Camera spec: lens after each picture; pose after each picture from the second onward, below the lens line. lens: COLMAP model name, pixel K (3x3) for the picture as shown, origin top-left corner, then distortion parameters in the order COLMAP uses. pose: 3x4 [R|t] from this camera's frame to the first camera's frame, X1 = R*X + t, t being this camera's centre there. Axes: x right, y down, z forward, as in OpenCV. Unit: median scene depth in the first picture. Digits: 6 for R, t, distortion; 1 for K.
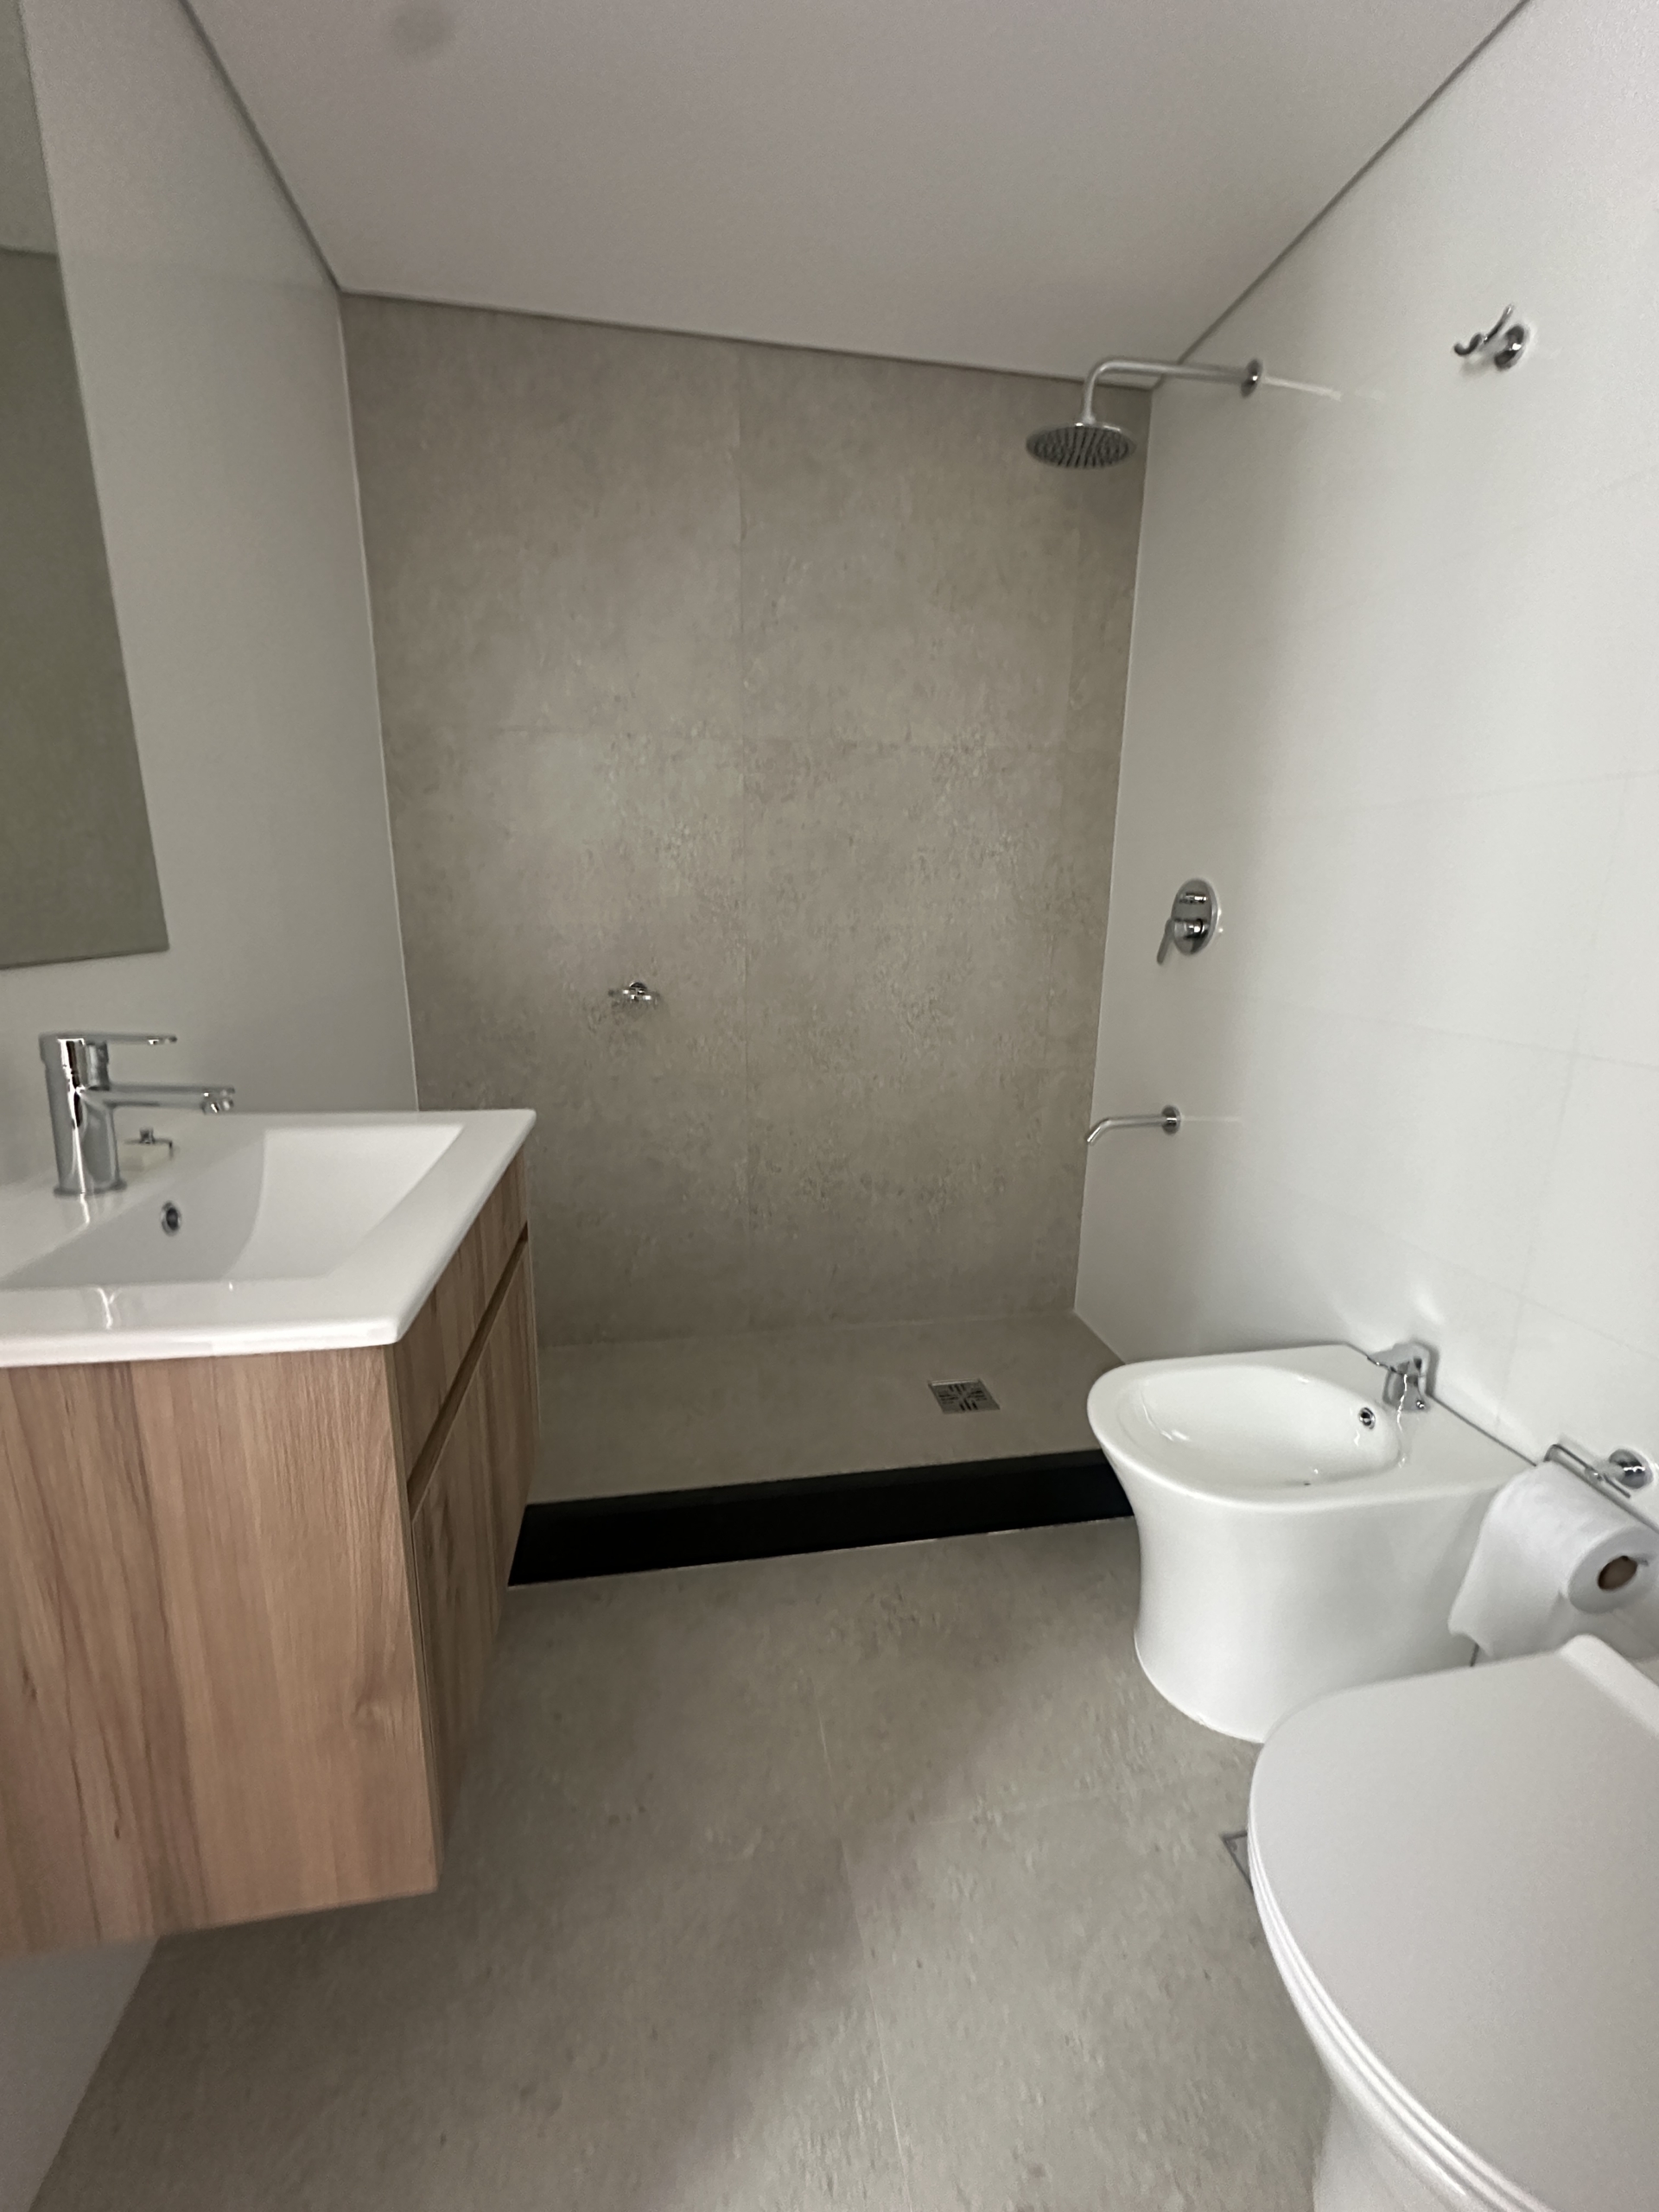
lens RADIAL K [[877.2, 0, 828.0], [0, 877.2, 1108.6], [0, 0, 1]] dist [-0.004148, 0.000466]
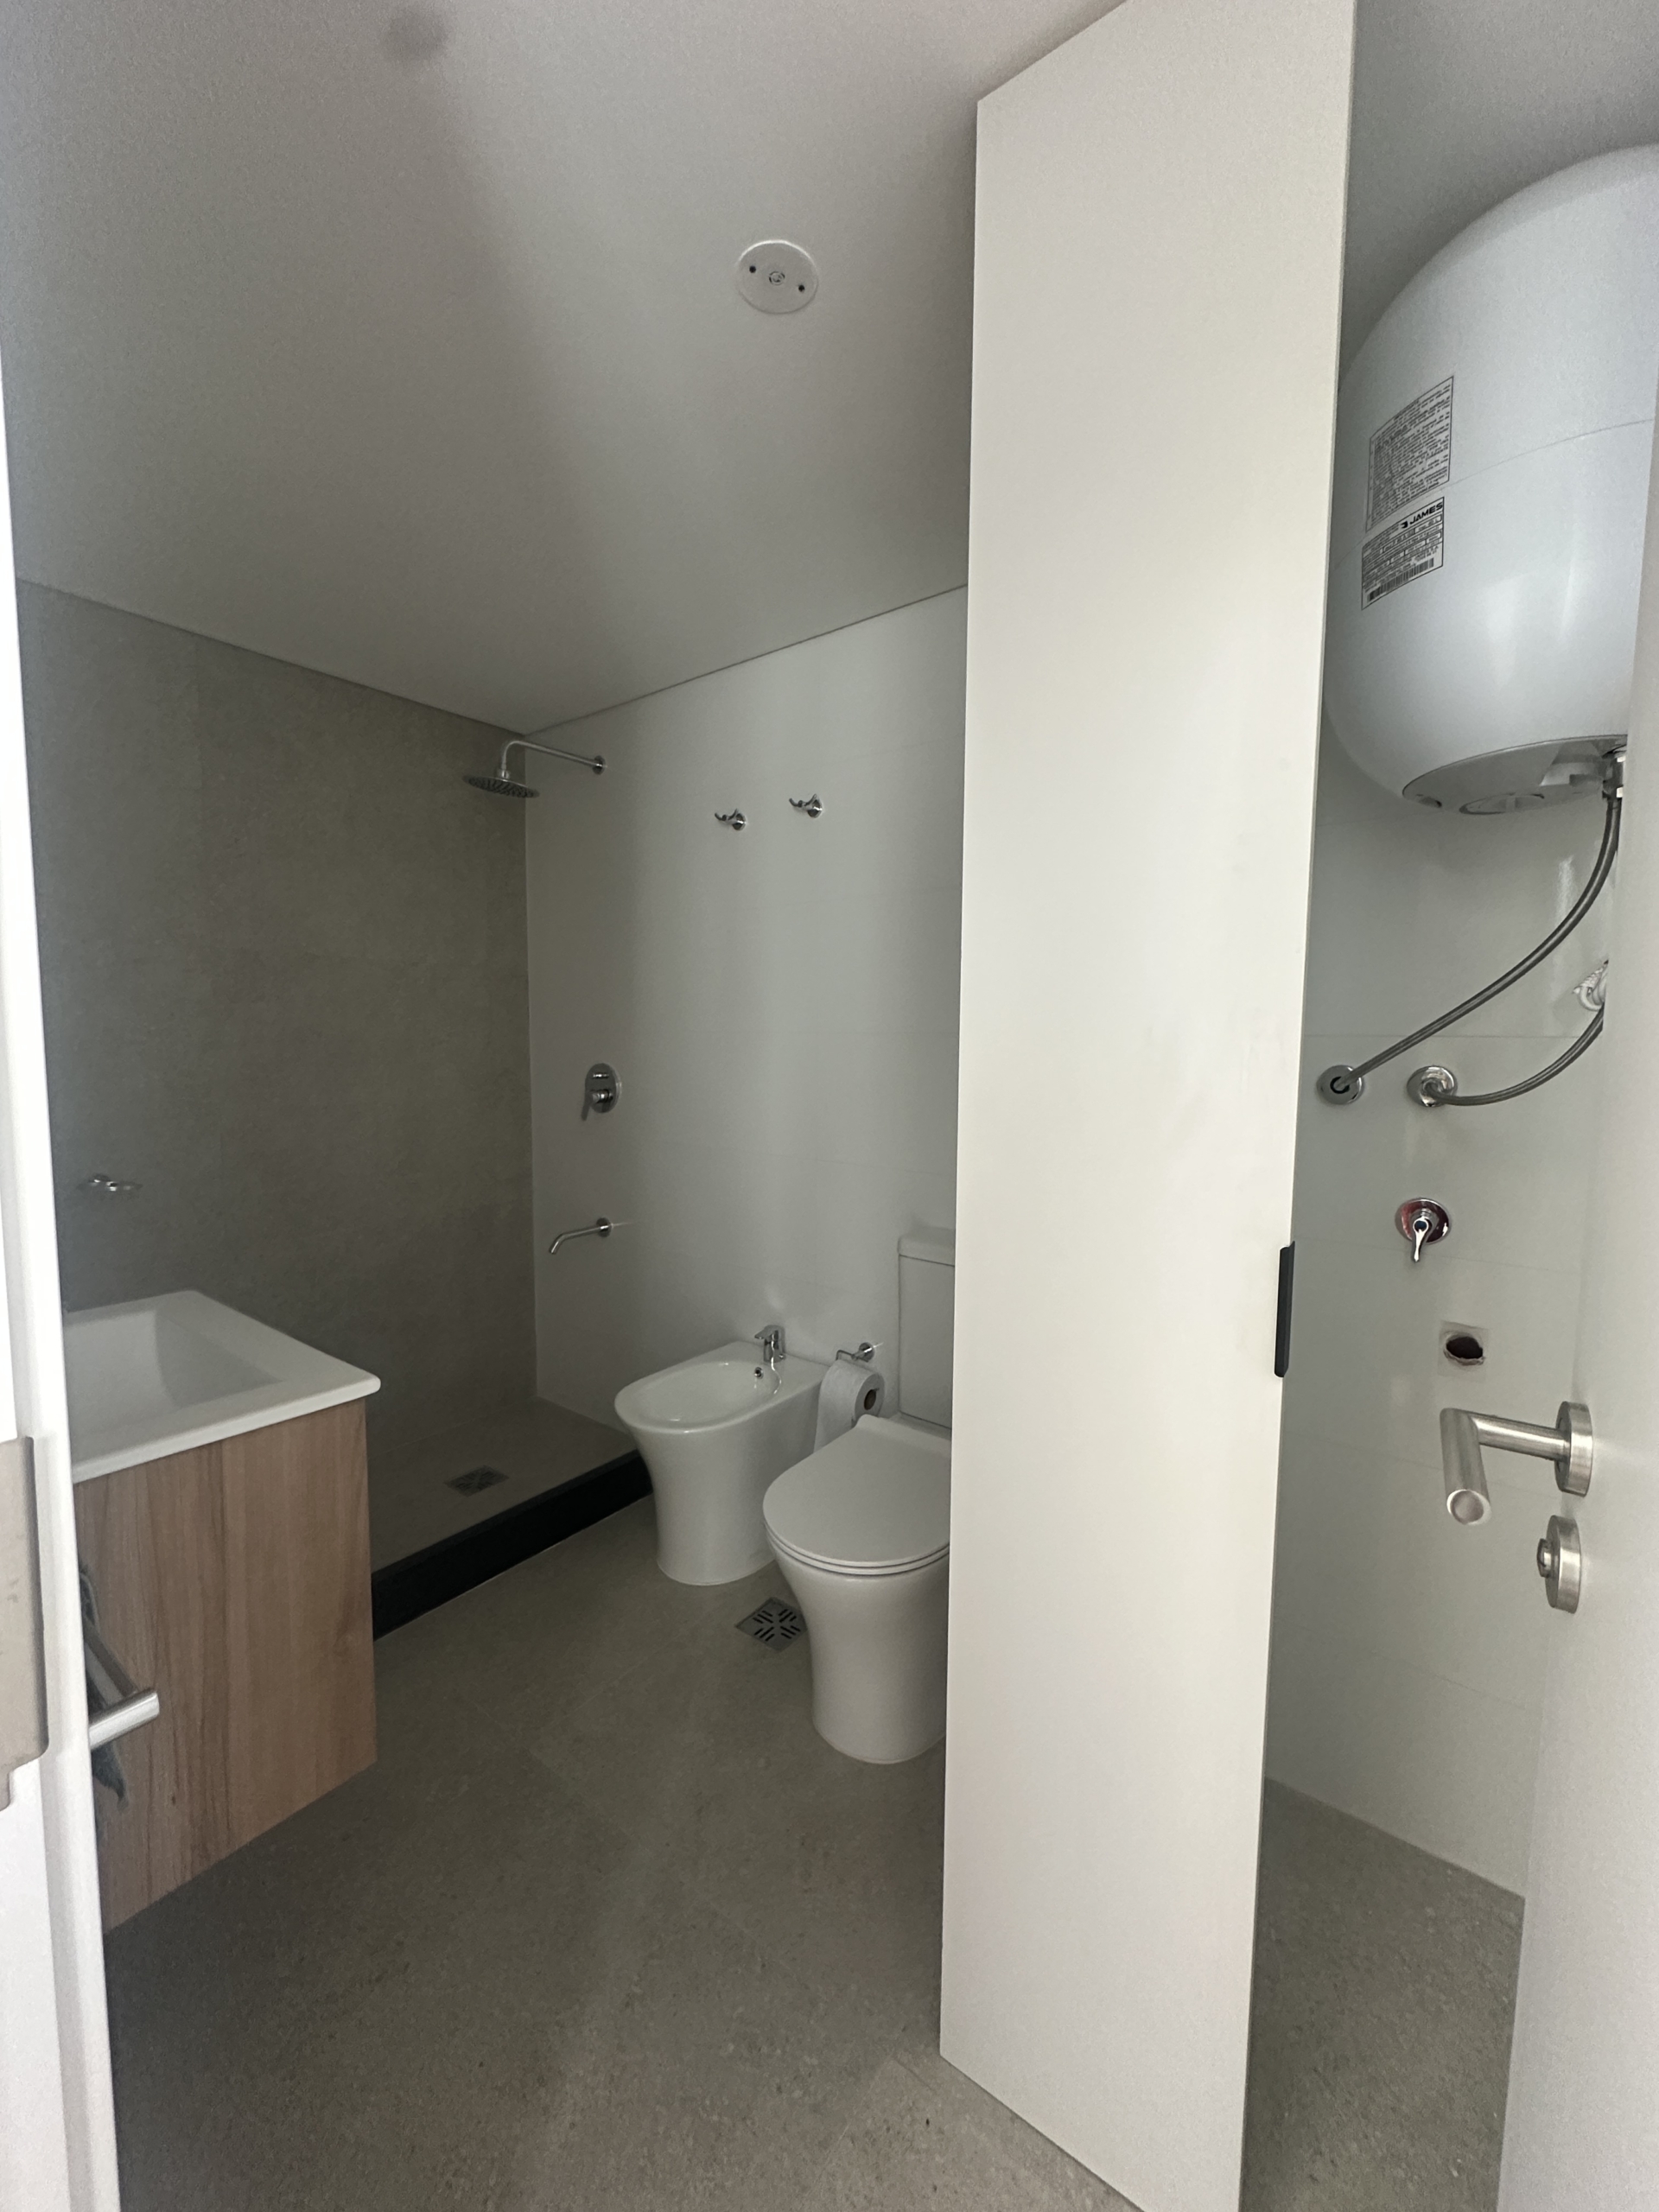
lens RADIAL K [[877.2, 0, 828.0], [0, 877.2, 1108.6], [0, 0, 1]] dist [-0.004148, 0.000466]
pose [[0.733449, -0.064515, 0.676675, -0.305461], [0.158416, 0.984298, -0.077863, -0.008363], [-0.661027, 0.164304, 0.732153, -0.327673]]
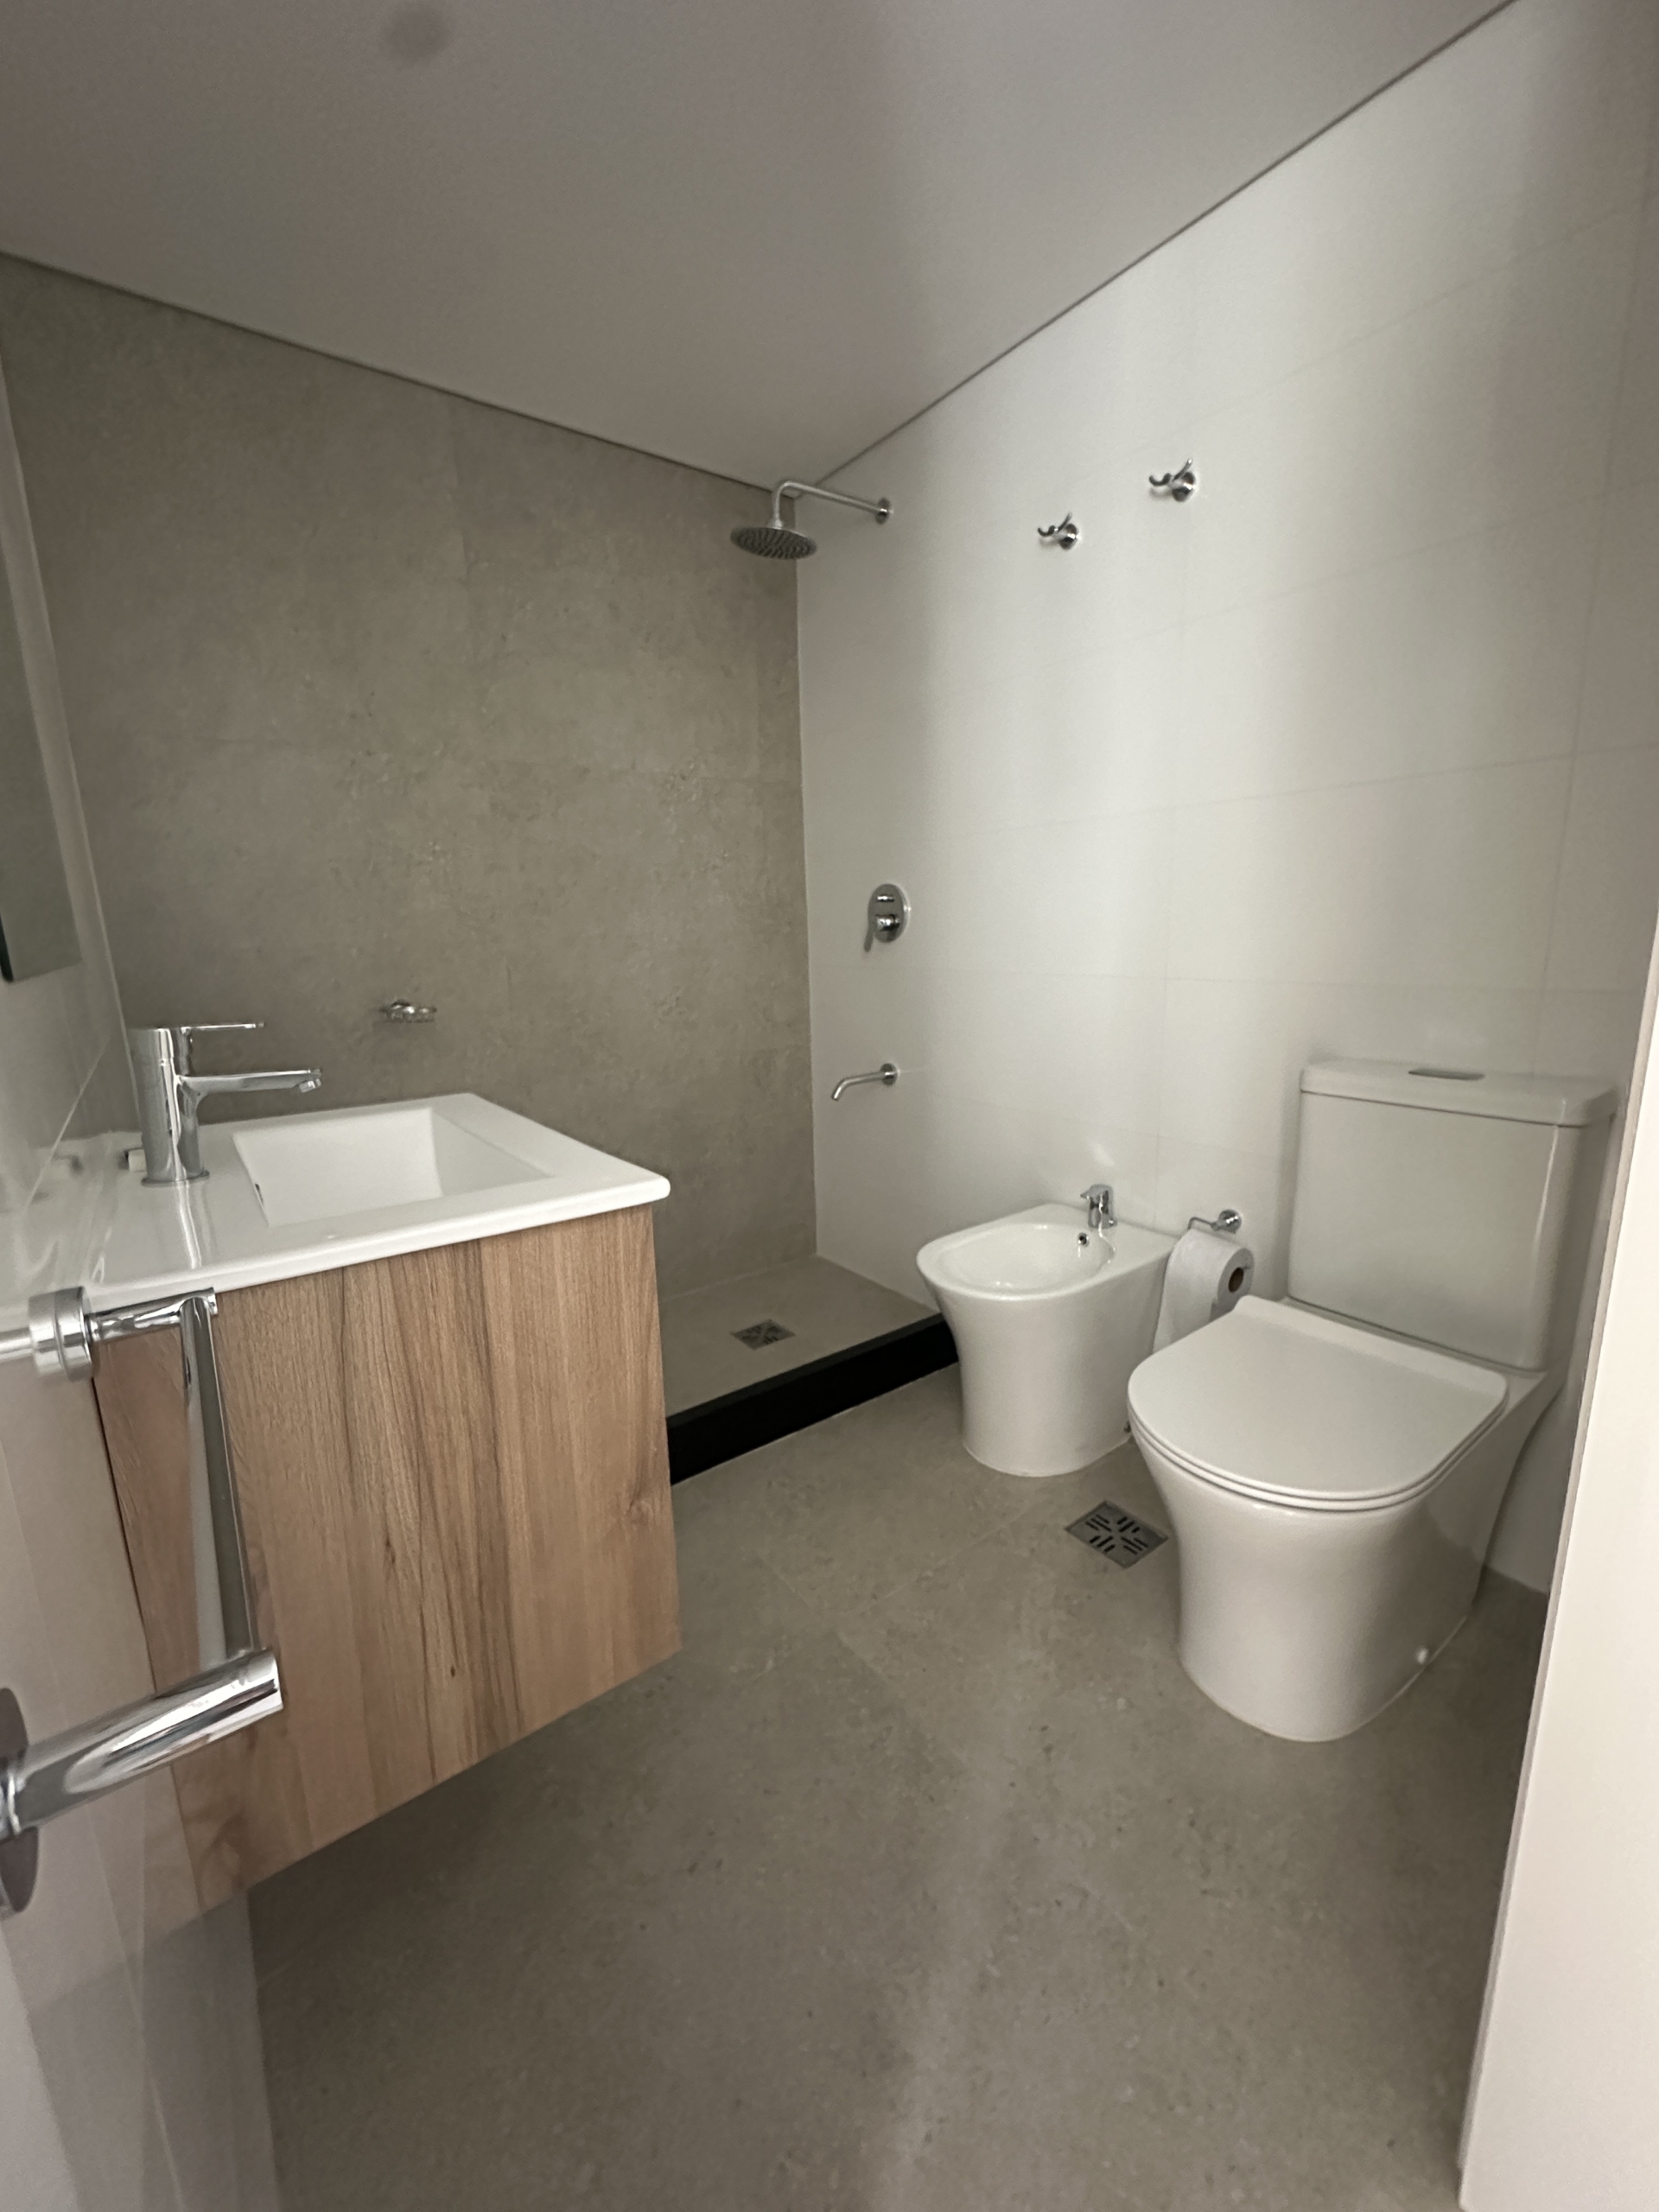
lens RADIAL K [[882.3, 0, 828.4], [0, 882.3, 1108.4], [0, 0, 1]] dist [-0.004267, 0.000102]
pose [[0.891462, -0.129437, 0.434214, -0.257079], [0.142567, 0.989782, 0.002352, 0.049201], [-0.430082, 0.059808, 0.900807, -0.108670]]
